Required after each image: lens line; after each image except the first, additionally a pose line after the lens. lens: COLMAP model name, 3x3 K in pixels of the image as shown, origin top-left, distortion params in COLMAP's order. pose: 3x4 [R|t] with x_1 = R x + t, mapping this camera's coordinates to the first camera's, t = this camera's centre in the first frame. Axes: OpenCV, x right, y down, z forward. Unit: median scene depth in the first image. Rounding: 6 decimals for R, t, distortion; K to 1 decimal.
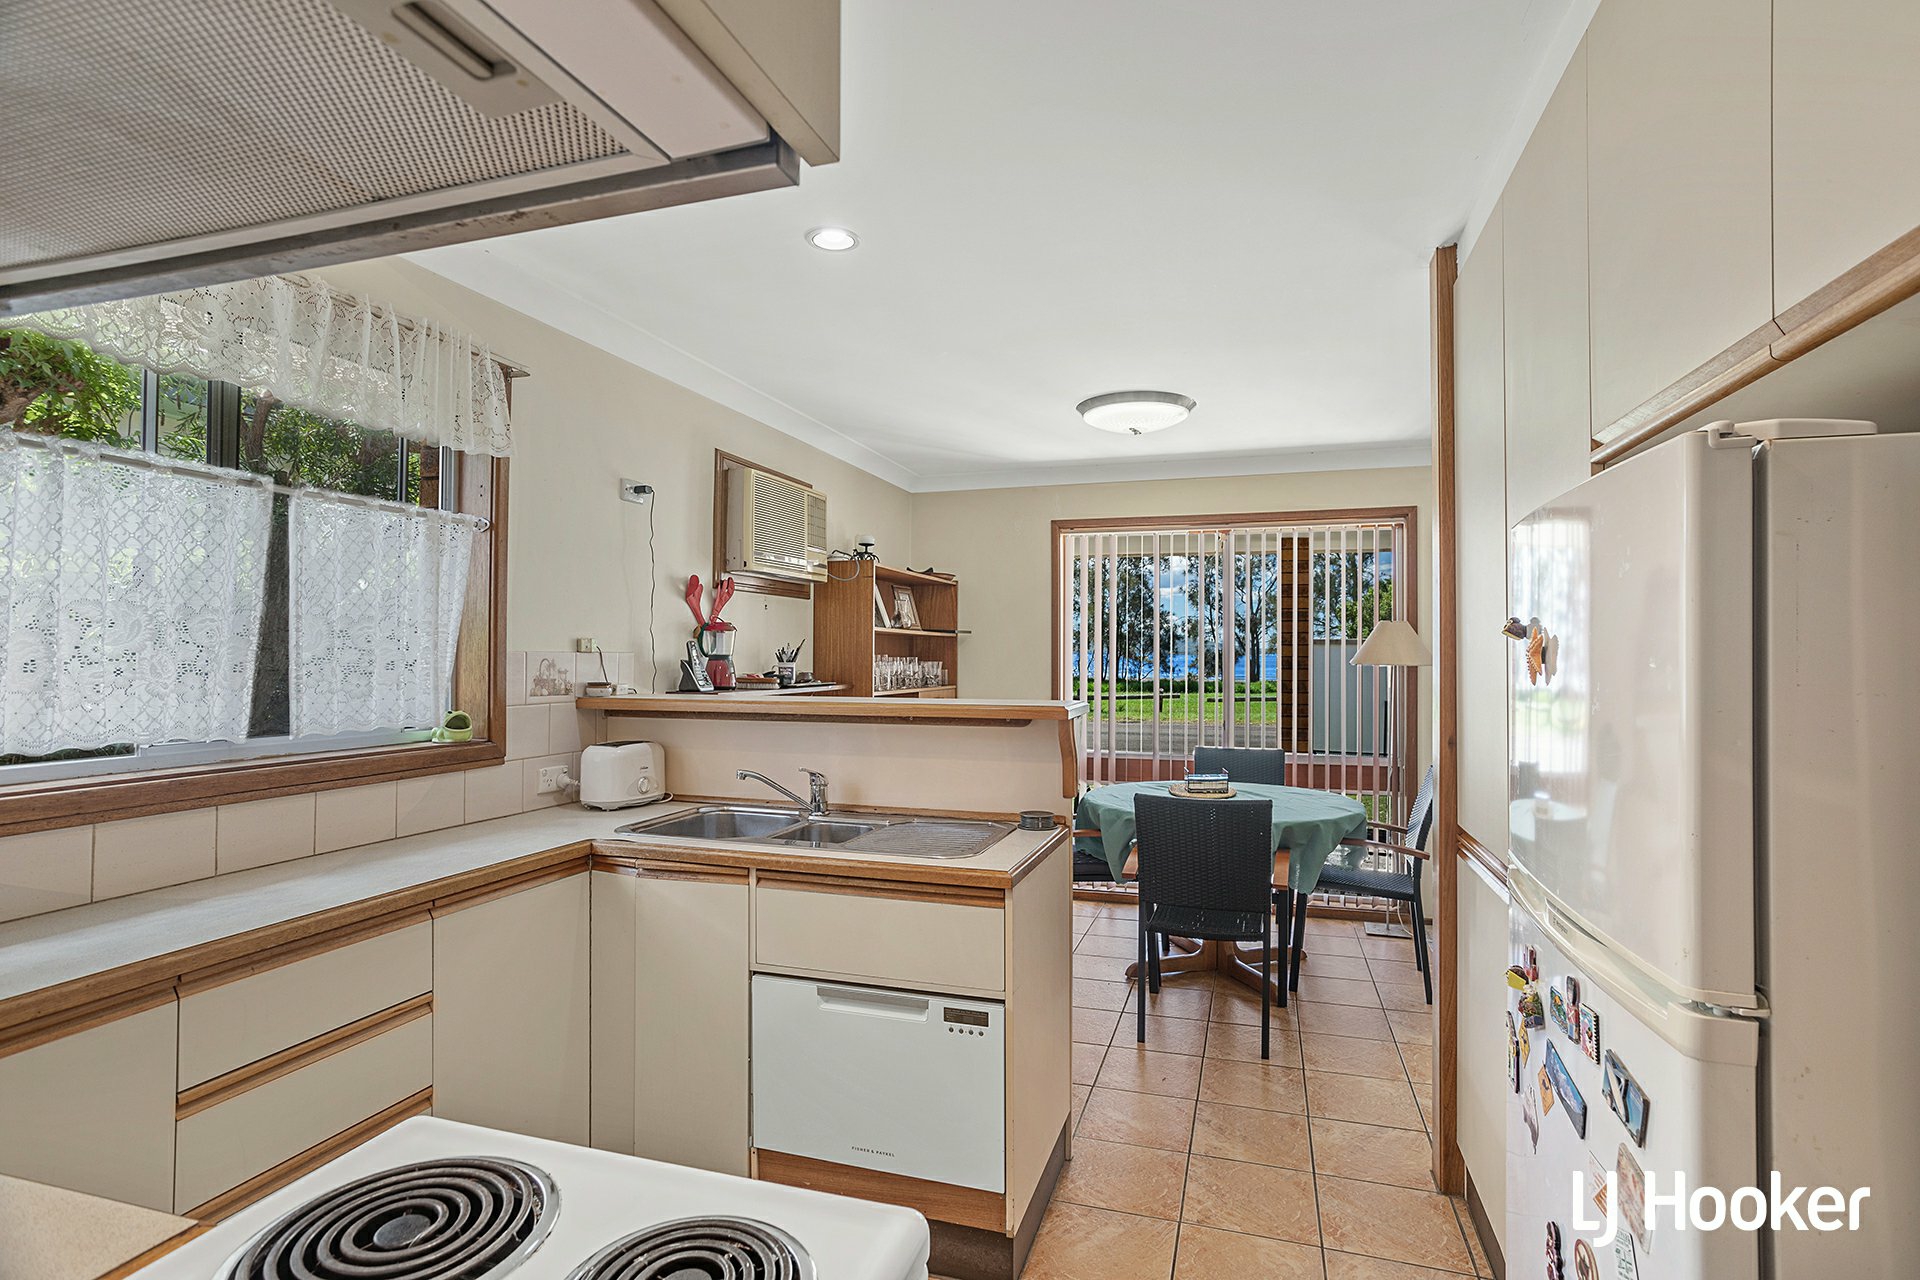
lens RADIAL K [[920.4, 0, 968.3], [0, 920.4, 648.1], [0, 0, 1]] dist [0.003699, 0.000539]
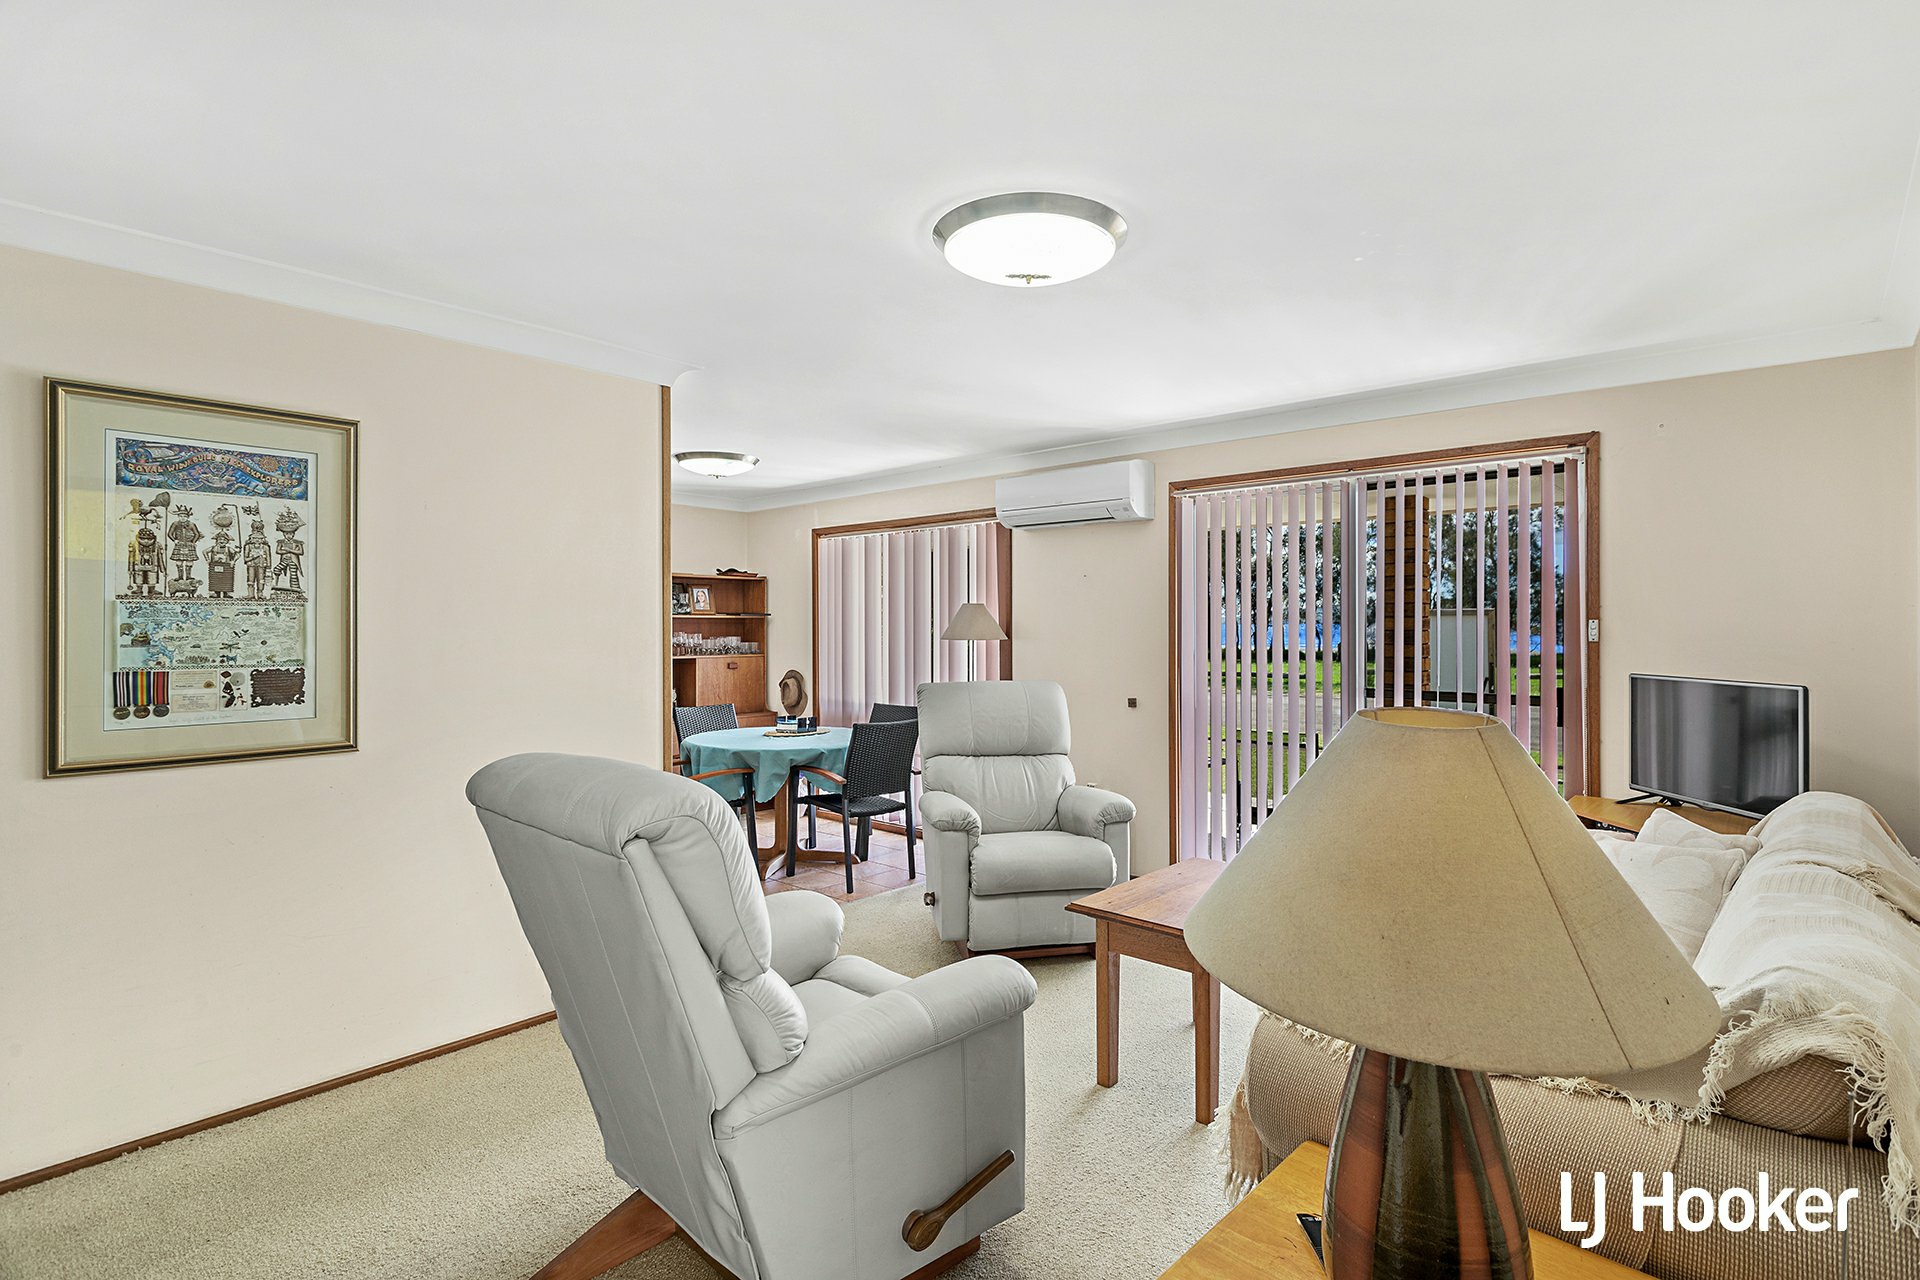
lens RADIAL K [[920.4, 0, 959.4], [0, 920.4, 631.7], [0, 0, 1]] dist [0.003699, 0.000539]
pose [[0.907113, -0.005476, -0.420852, 0.933318], [0.010805, 0.999889, 0.010280, -0.003707], [0.420749, -0.013872, 0.907071, -0.123836]]
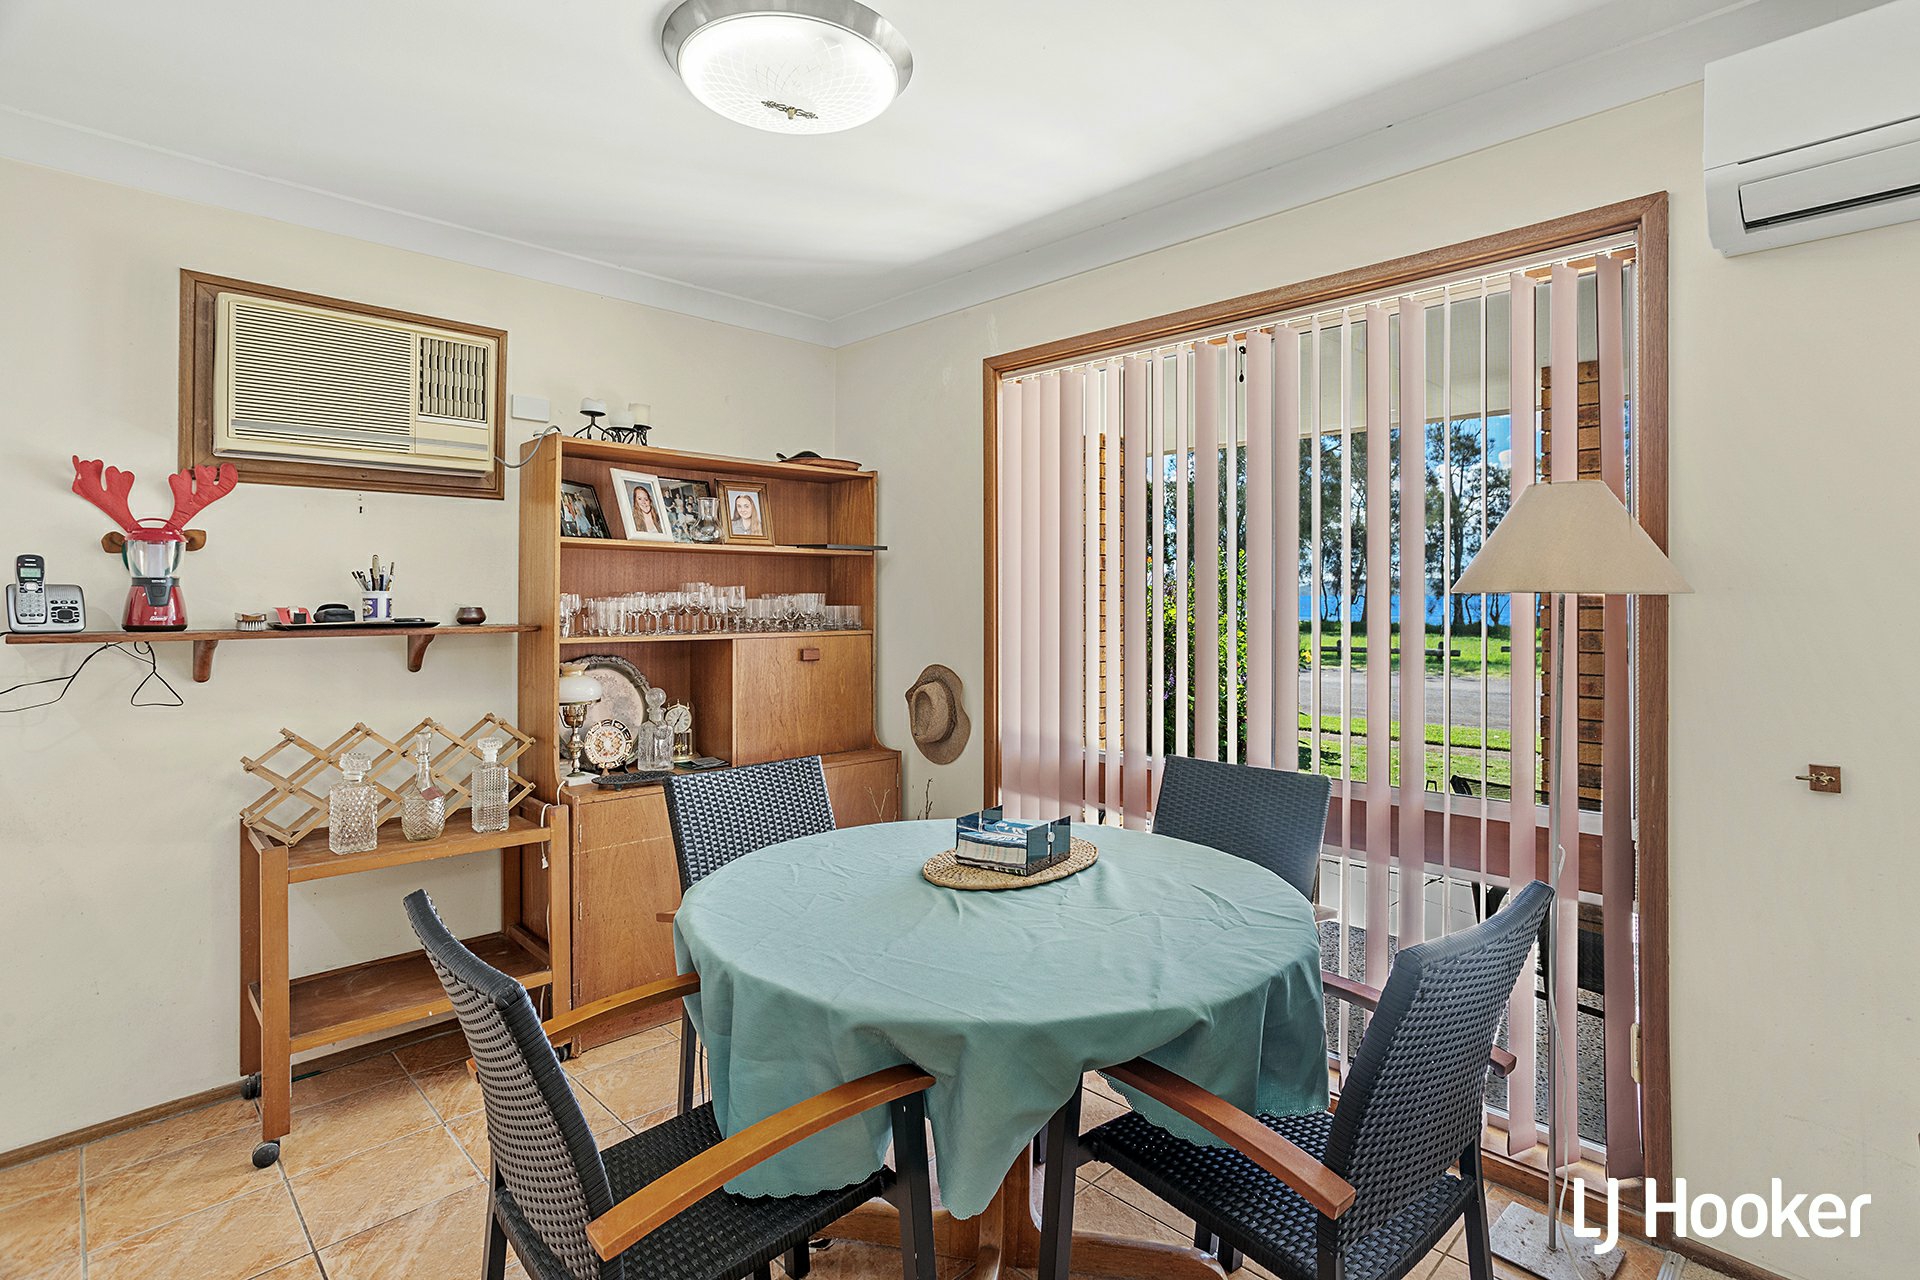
lens RADIAL K [[920.4, 0, 962.6], [0, 920.4, 597.9], [0, 0, 1]] dist [0.003699, 0.000539]
pose [[0.887909, -0.003280, -0.460008, 0.398805], [0.006753, 0.999960, 0.005903, 0.016161], [0.459971, -0.008348, 0.887895, 0.504272]]
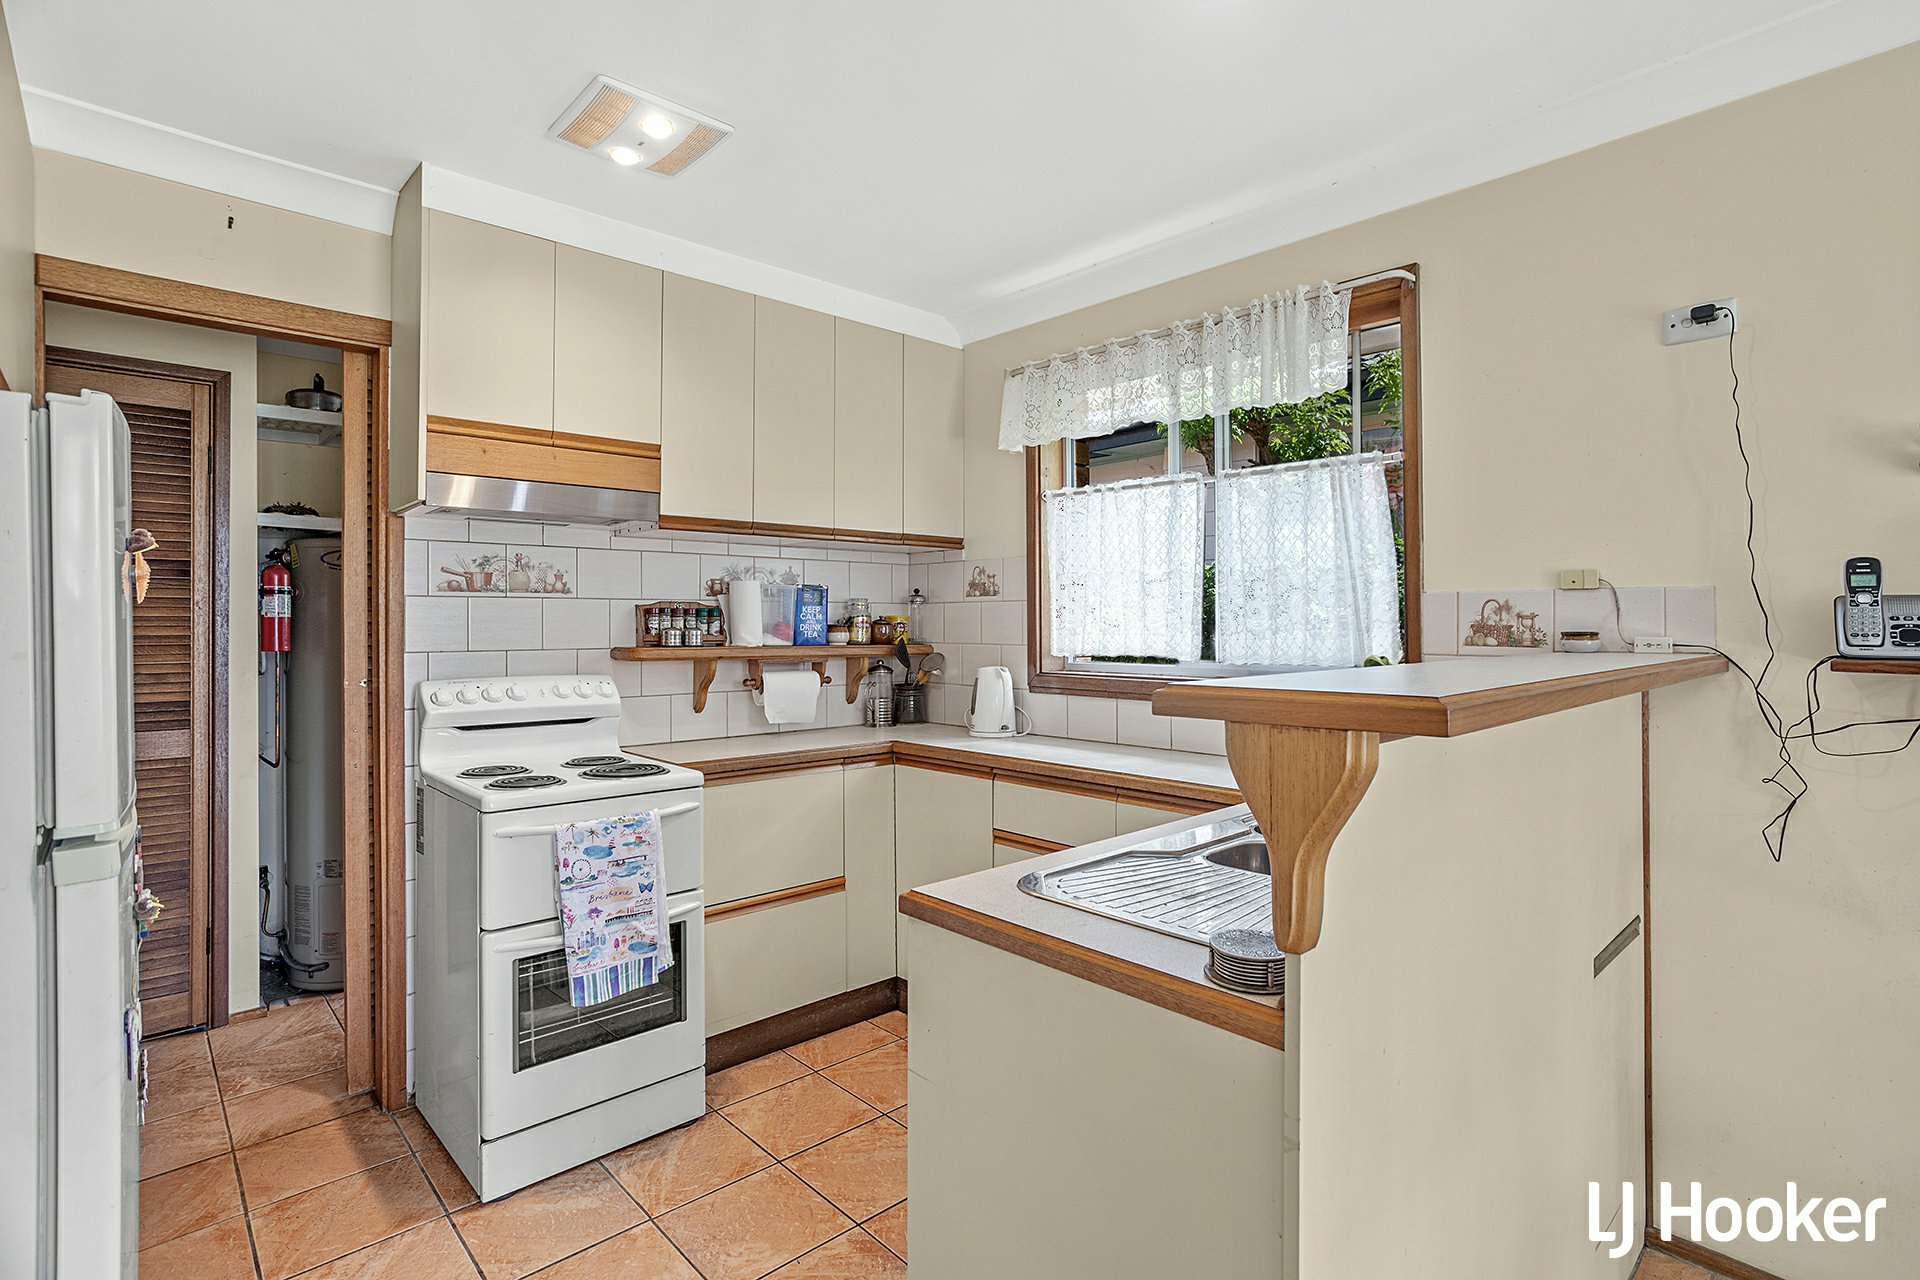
lens RADIAL K [[920.4, 0, 964.4], [0, 920.4, 623.5], [0, 0, 1]] dist [0.003699, 0.000539]
pose [[-0.490201, 0.002141, -0.871607, 0.259251], [0.010116, 0.999944, -0.003233, 0.017401], [0.871551, -0.010402, -0.490195, 0.570405]]
